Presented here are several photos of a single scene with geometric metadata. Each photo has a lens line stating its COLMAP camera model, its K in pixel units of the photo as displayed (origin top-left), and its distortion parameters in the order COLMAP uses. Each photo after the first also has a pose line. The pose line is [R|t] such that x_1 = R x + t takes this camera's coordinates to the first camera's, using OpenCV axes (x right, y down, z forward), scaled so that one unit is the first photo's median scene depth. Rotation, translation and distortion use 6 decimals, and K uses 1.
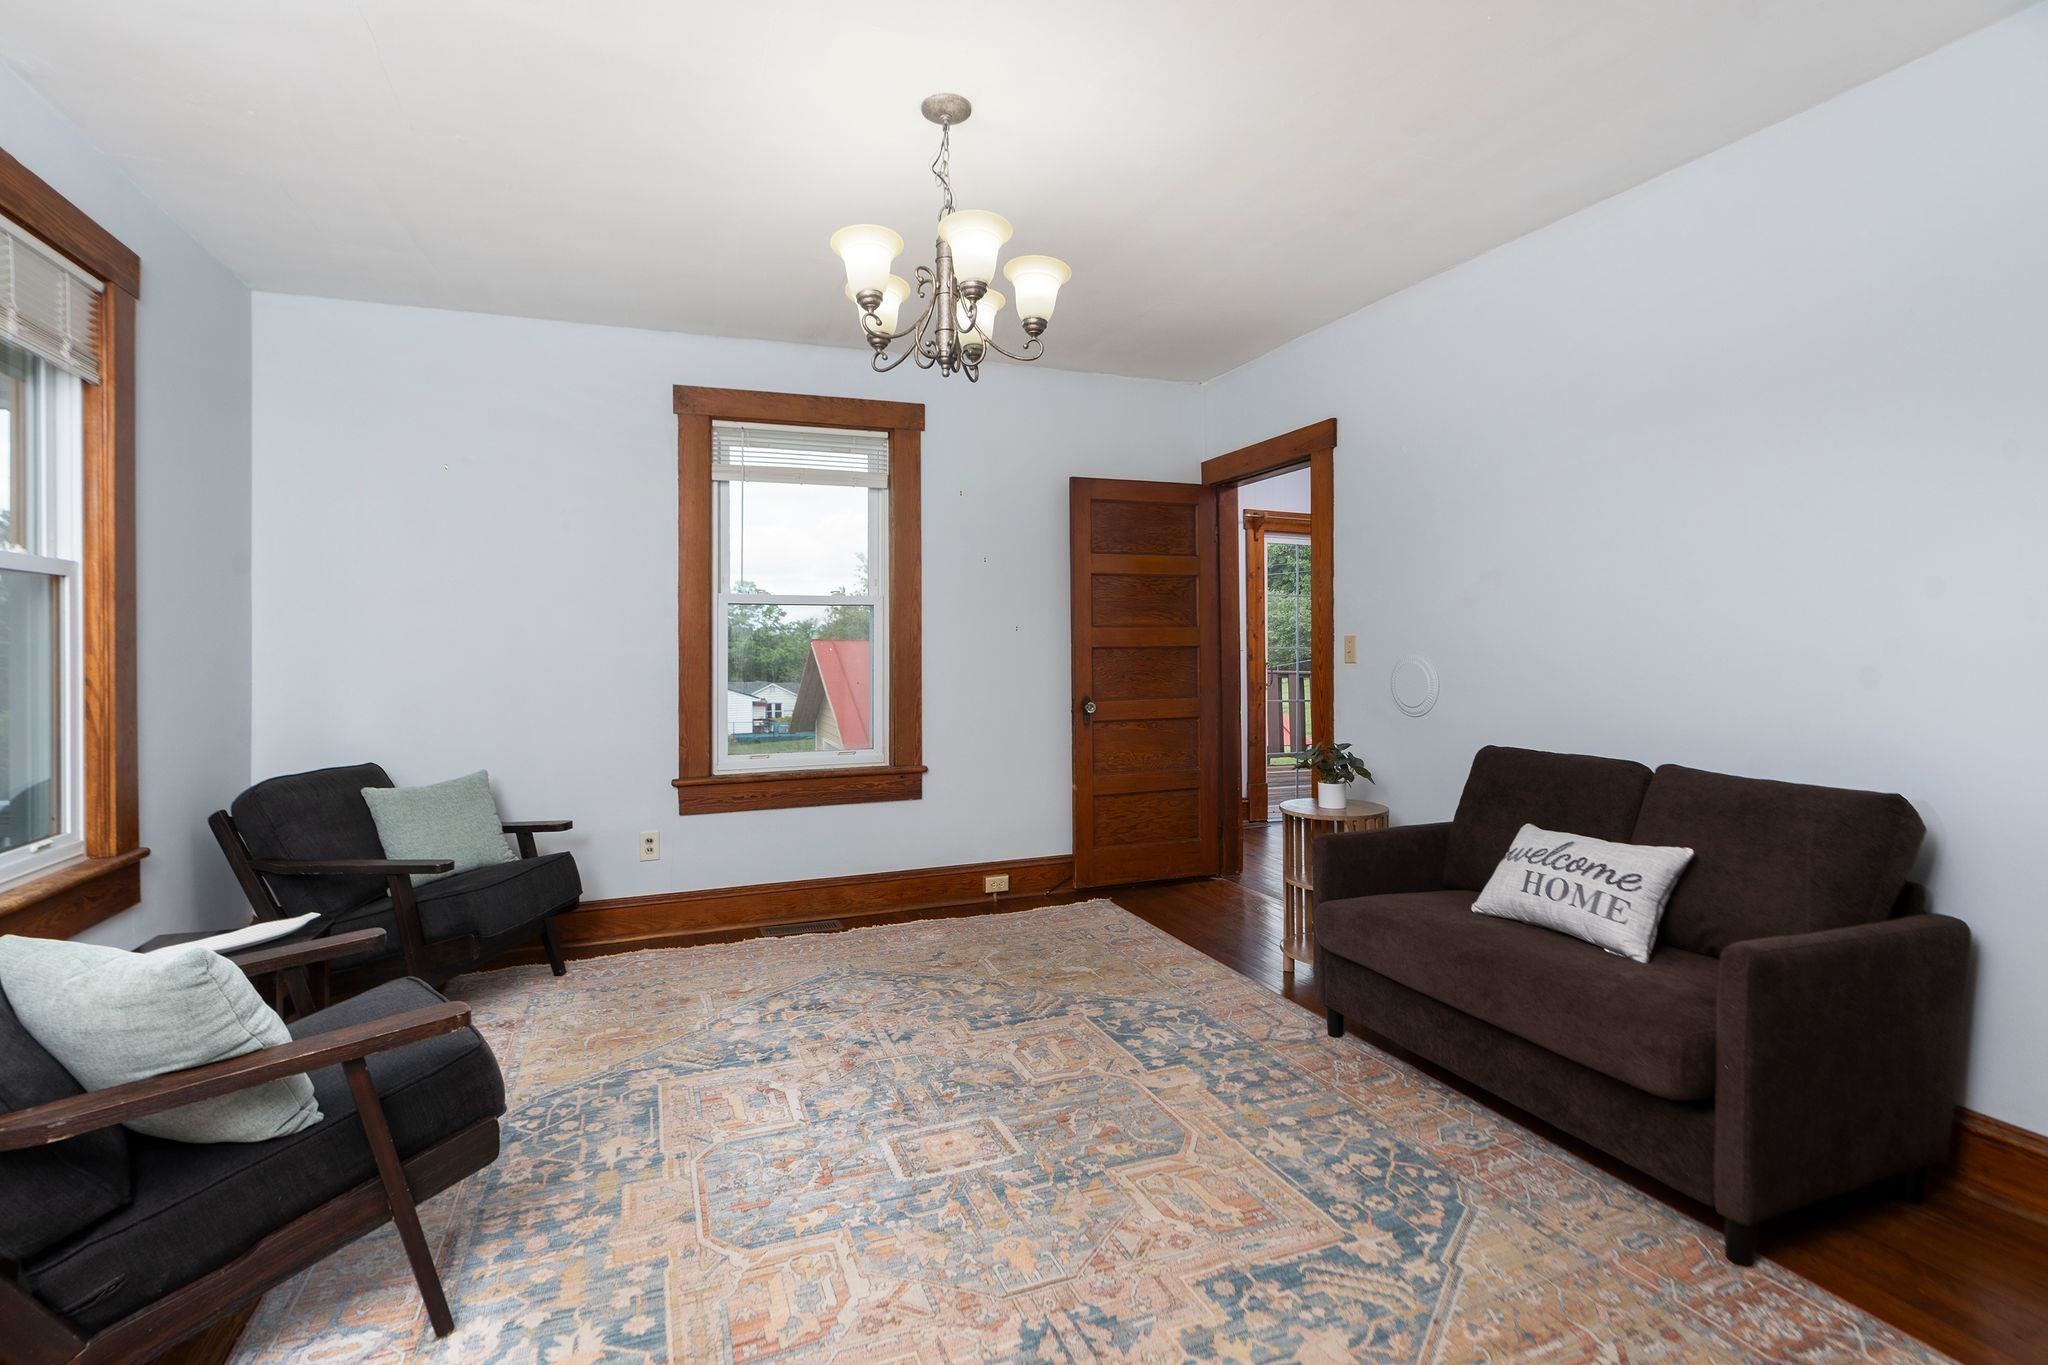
lens RADIAL K [[939.0, 0, 1023.0], [0, 939.0, 665.2], [0, 0, 1]] dist [0.001383, -0.000158]
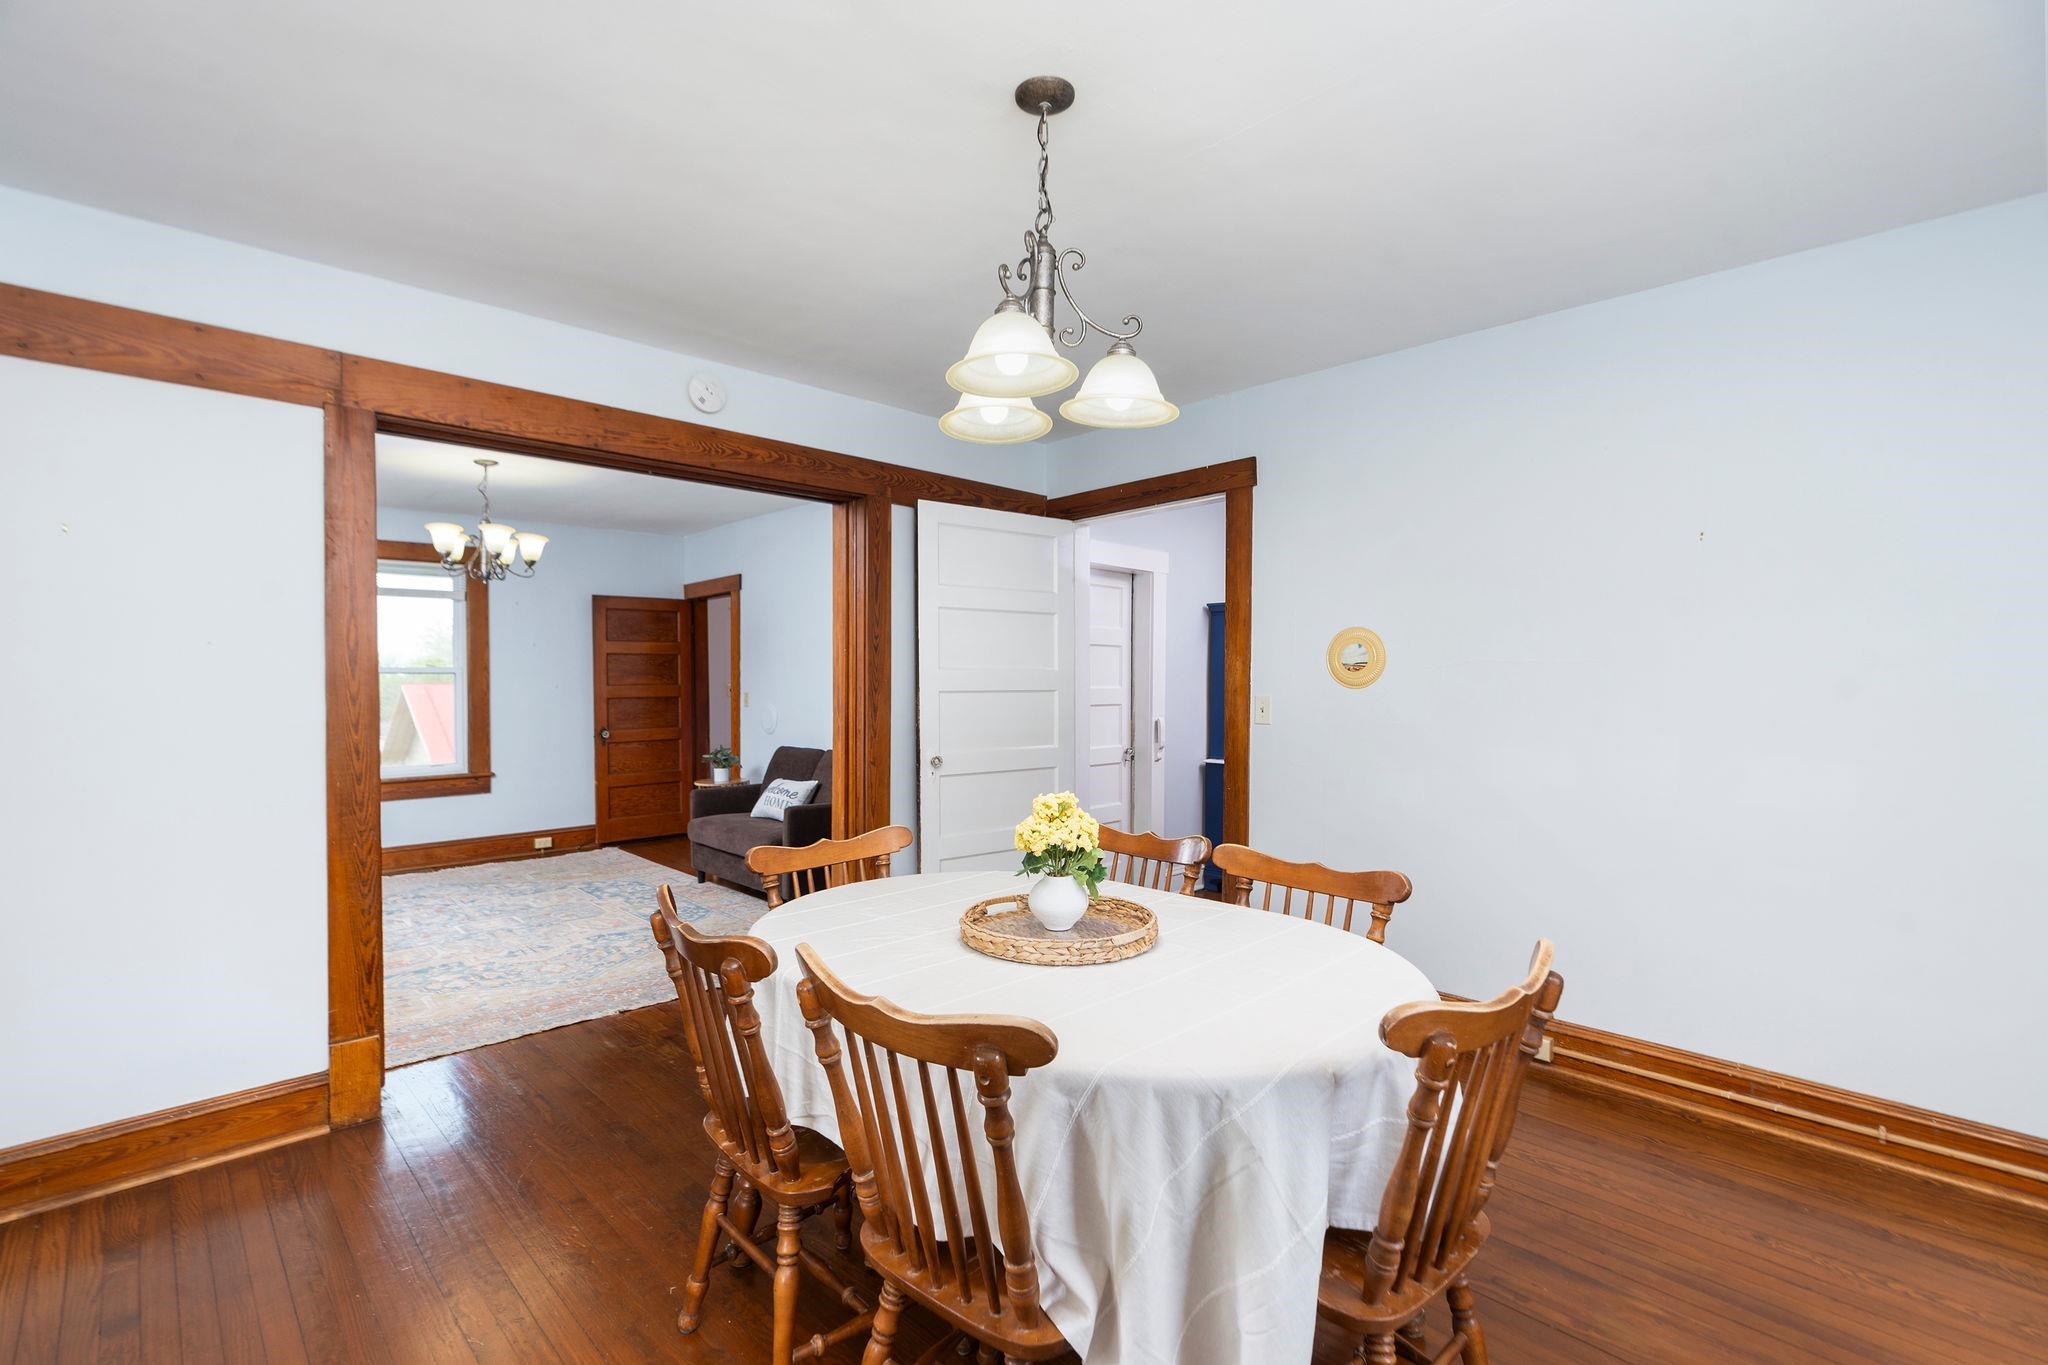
lens RADIAL K [[939.0, 0, 1018.8], [0, 939.0, 696.0], [0, 0, 1]] dist [0.001383, -0.000158]
pose [[0.933945, -0.007334, 0.357342, 0.166091], [0.008806, 0.999958, -0.002493, -0.013022], [-0.357309, 0.005475, 0.933970, -0.847462]]
